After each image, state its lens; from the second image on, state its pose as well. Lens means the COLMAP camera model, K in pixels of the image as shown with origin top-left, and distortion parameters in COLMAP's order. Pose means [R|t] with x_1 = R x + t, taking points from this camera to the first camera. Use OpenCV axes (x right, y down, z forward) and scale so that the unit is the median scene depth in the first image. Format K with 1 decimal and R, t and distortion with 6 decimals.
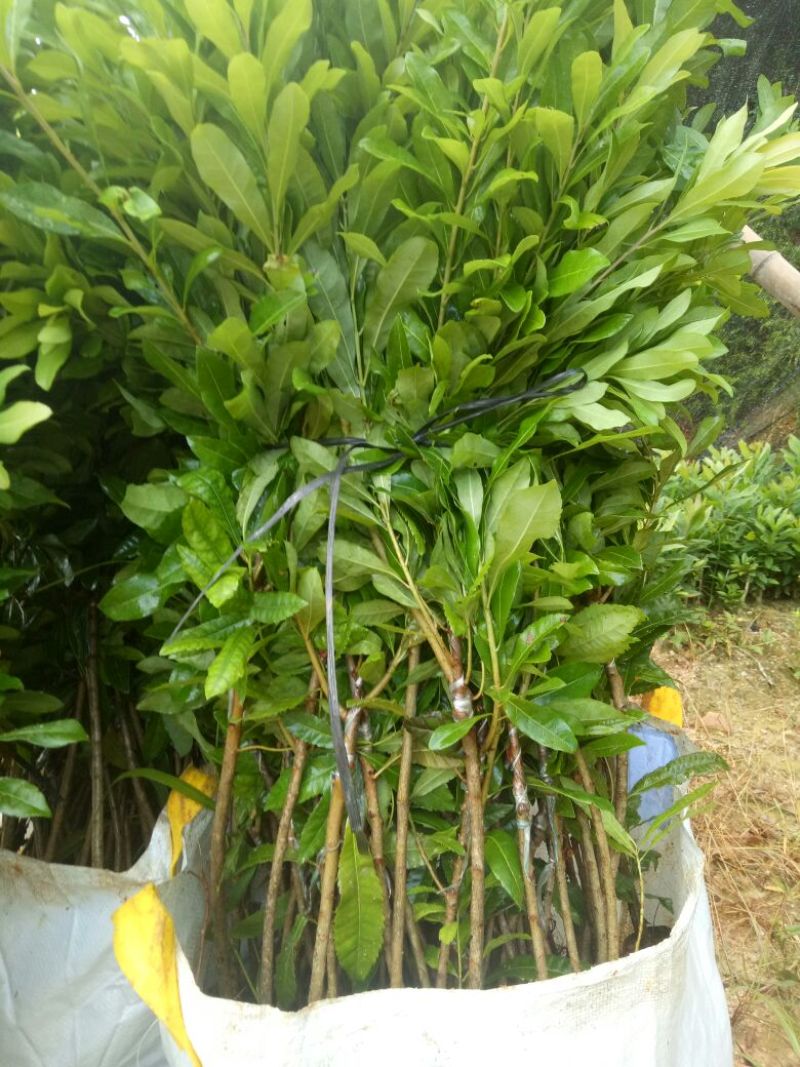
lens RADIAL K [[858.6, 0, 400.0], [0, 858.6, 533.5], [0, 0, 1]] dist [0.094301, -0.167142]
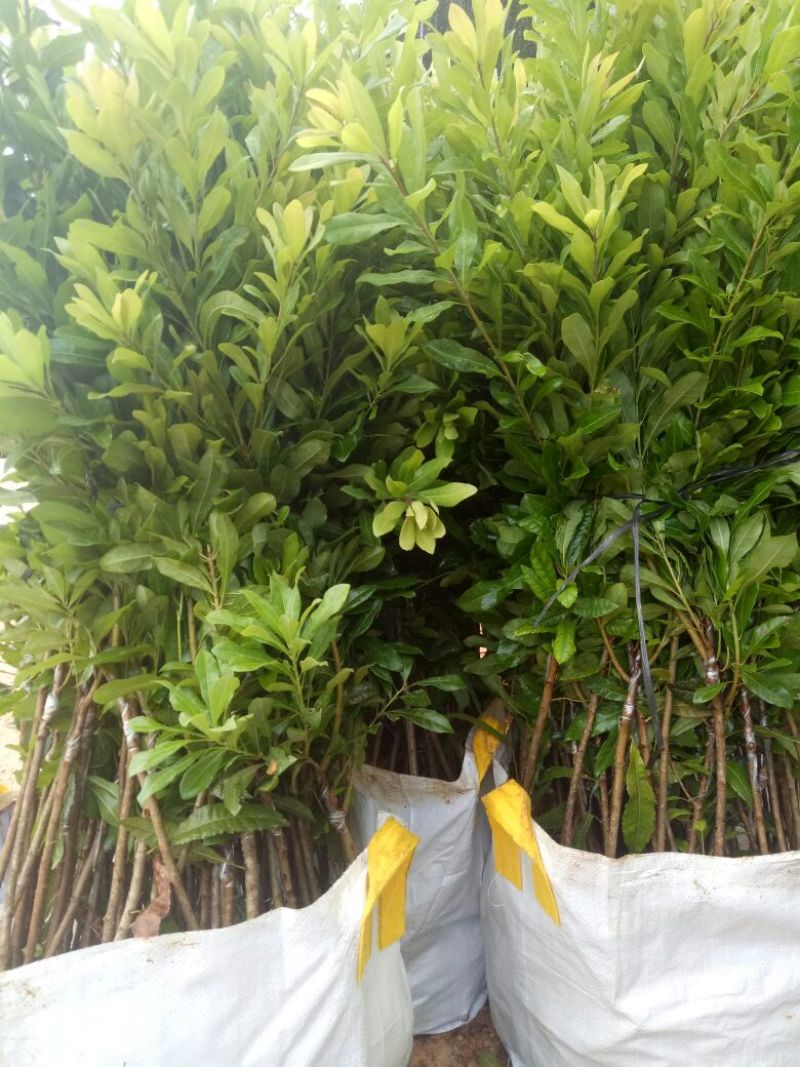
lens RADIAL K [[858.6, 0, 400.0], [0, 858.6, 533.5], [0, 0, 1]] dist [0.094301, -0.167142]
pose [[0.992677, 0.010255, -0.120361, -0.285810], [-0.007663, 0.999729, 0.021976, -0.075125], [0.120554, -0.020892, 0.992487, -0.551851]]
